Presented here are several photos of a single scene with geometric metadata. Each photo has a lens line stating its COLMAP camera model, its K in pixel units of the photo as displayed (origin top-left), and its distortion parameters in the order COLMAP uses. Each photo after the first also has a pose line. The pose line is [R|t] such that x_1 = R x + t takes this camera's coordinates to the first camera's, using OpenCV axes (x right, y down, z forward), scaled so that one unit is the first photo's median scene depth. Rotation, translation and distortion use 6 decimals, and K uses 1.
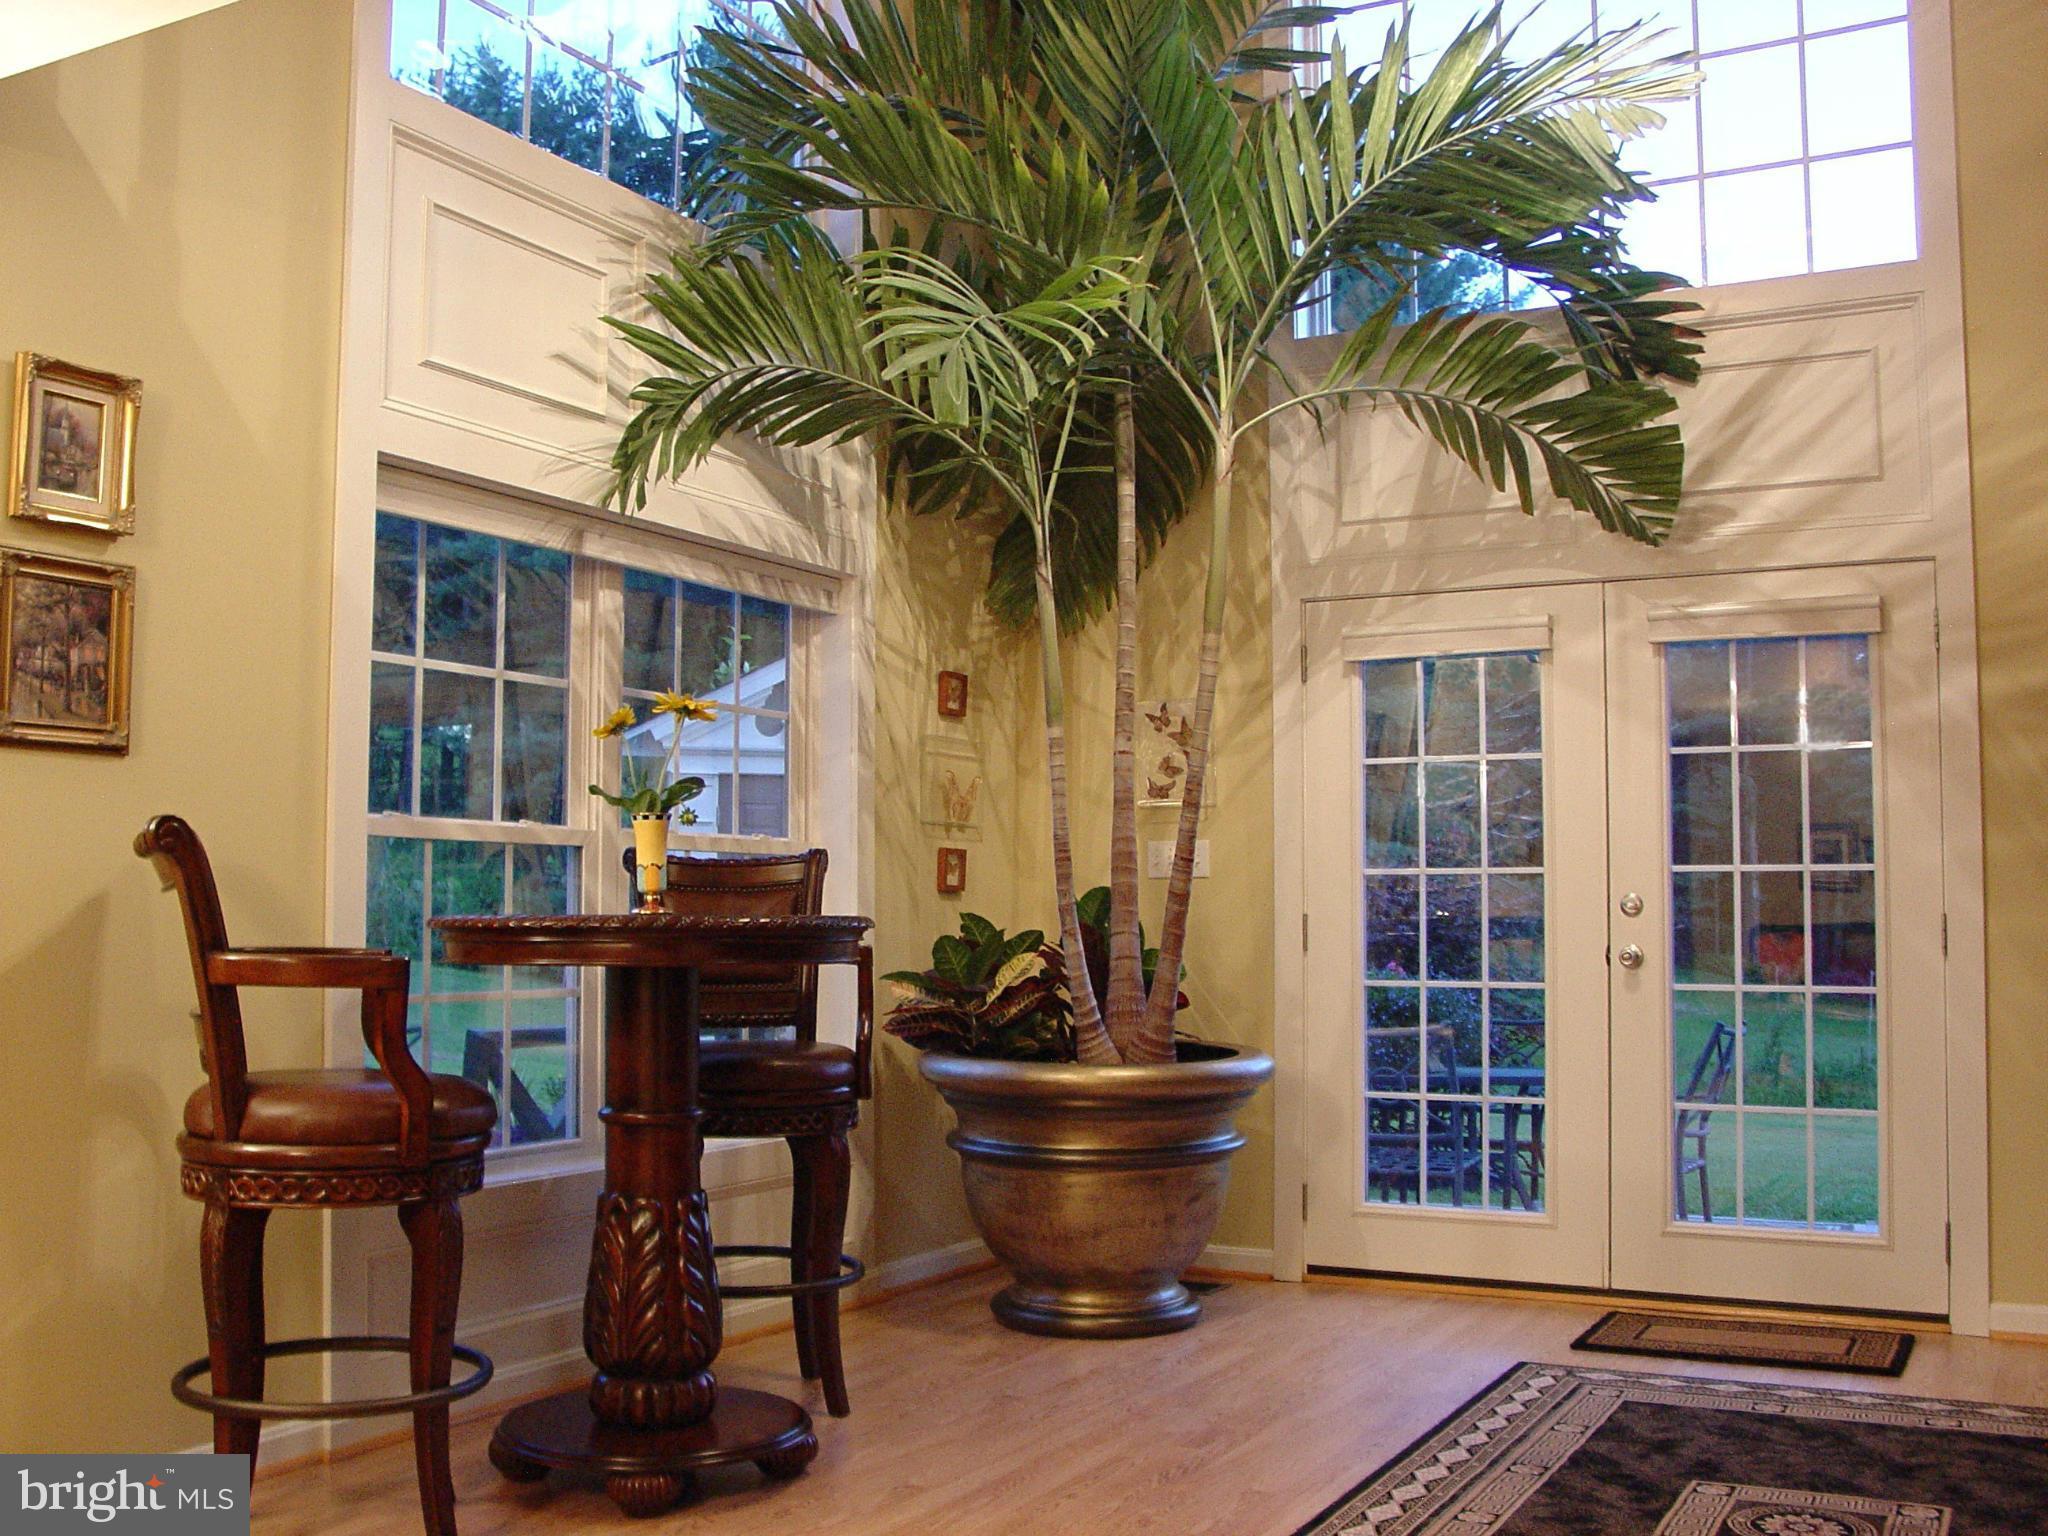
lens RADIAL K [[2031.7, 0, 1024.0], [0, 2031.7, 768.0], [0, 0, 1]] dist [-0.018126, -0.014965]
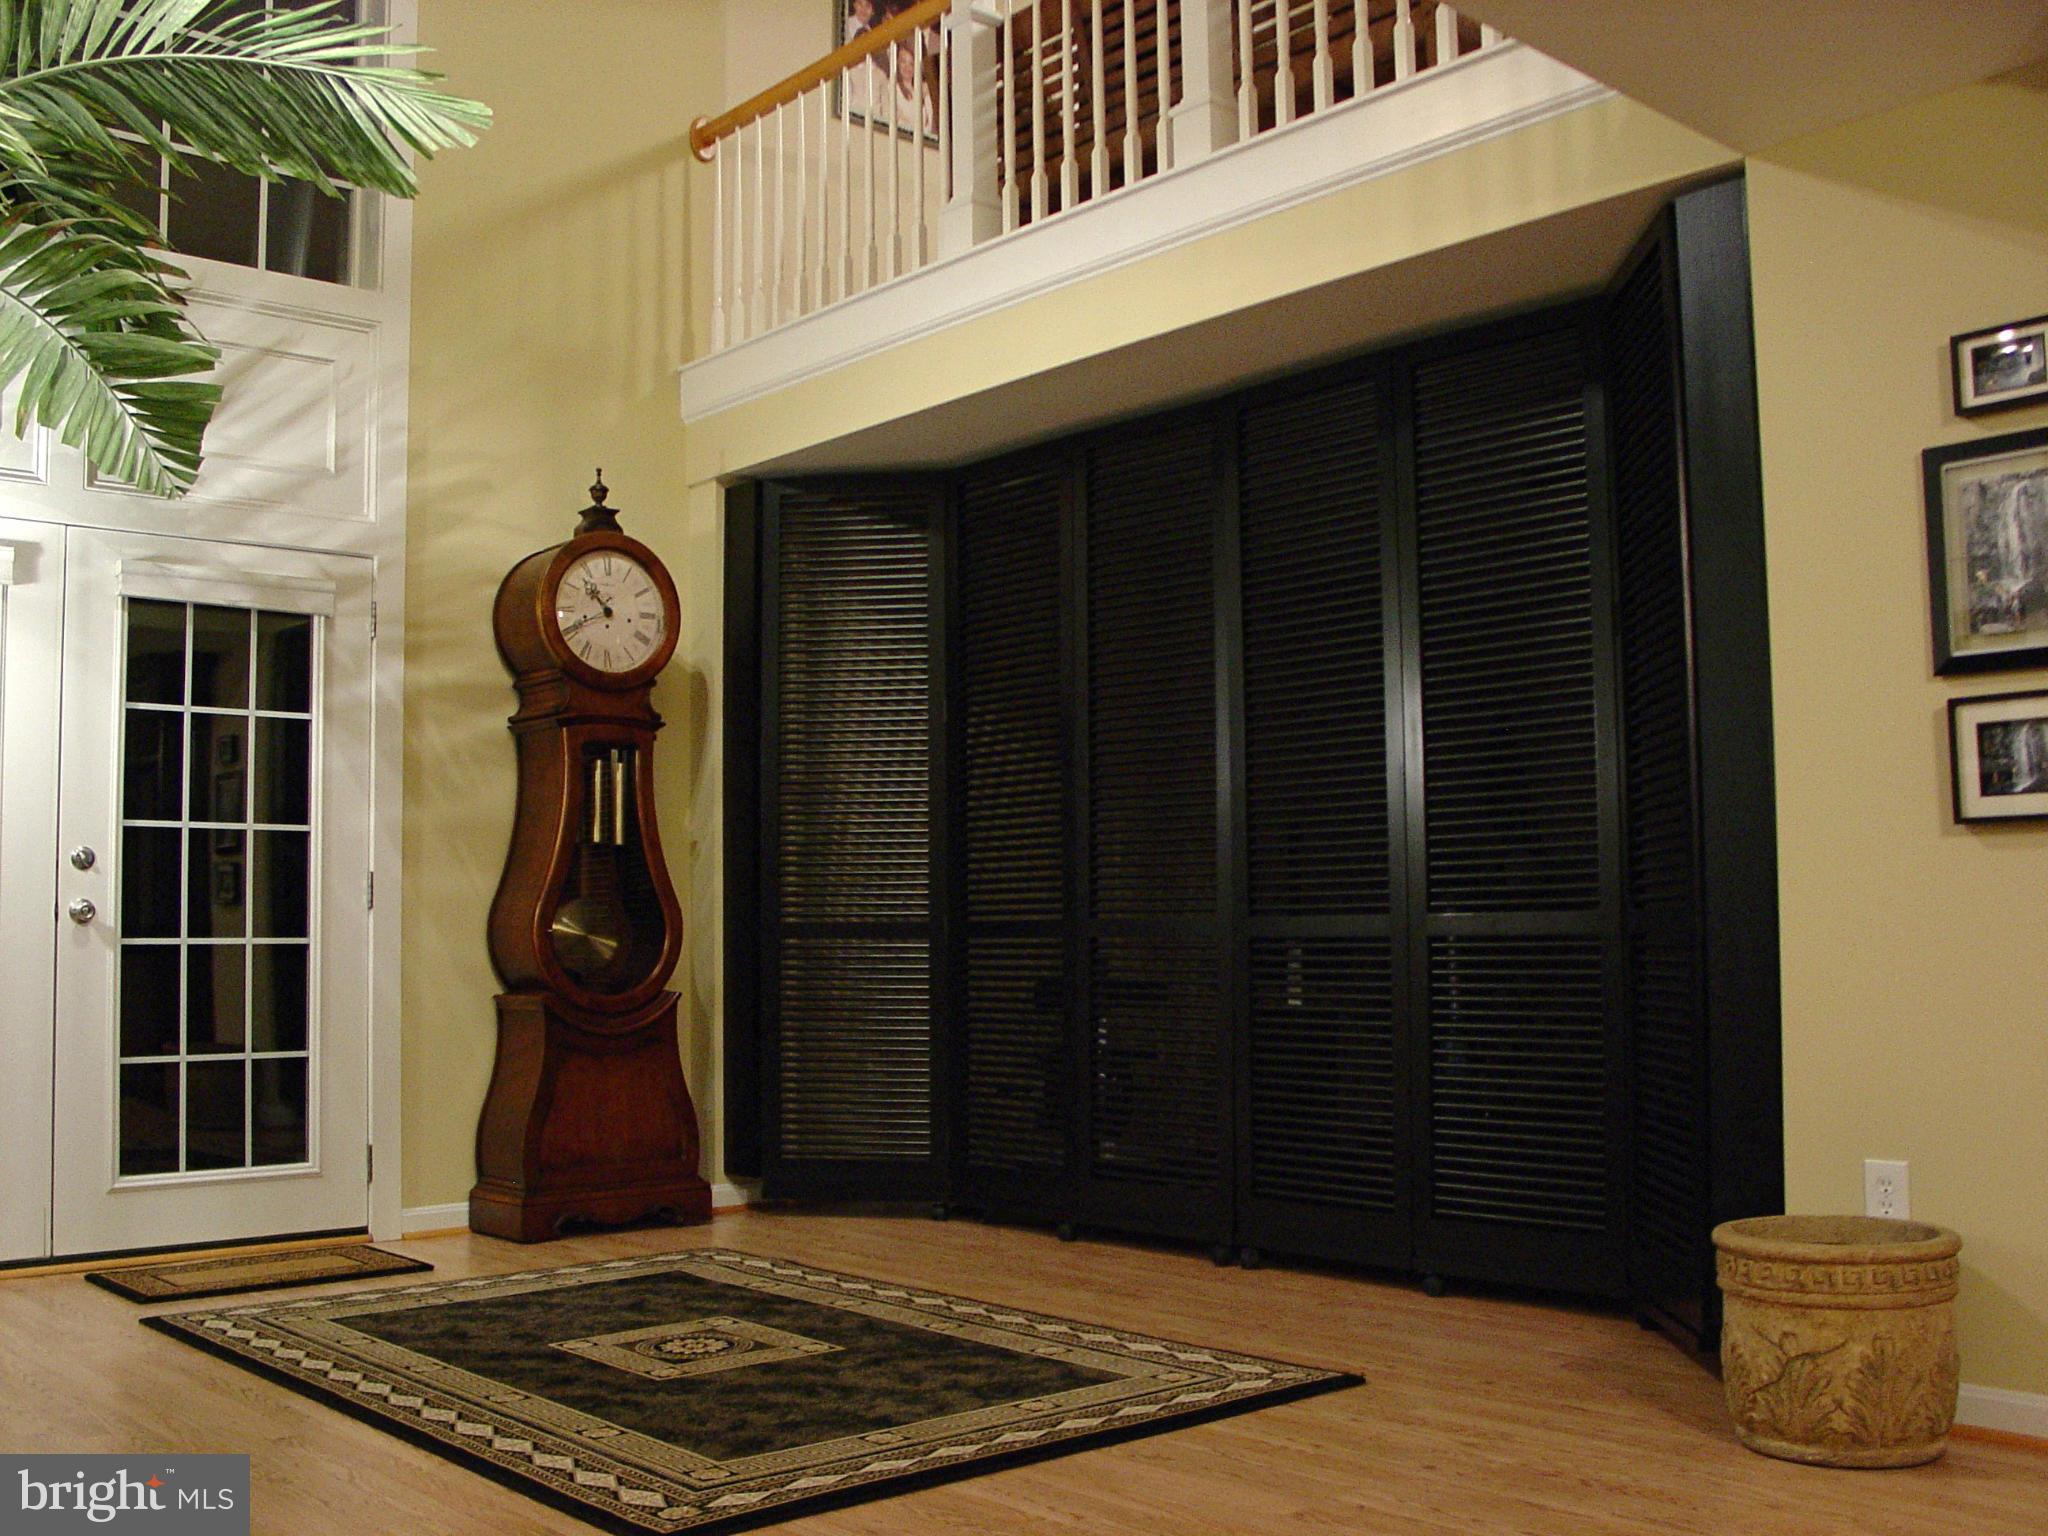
lens RADIAL K [[1921.7, 0, 1024.0], [0, 1921.7, 768.0], [0, 0, 1]] dist [-0.120551, 0.024391]
pose [[0.375531, 0.060817, 0.924812, -0.380227], [-0.068904, 0.996915, -0.037579, 0.027116], [-0.924245, -0.049612, 0.378563, 0.258557]]
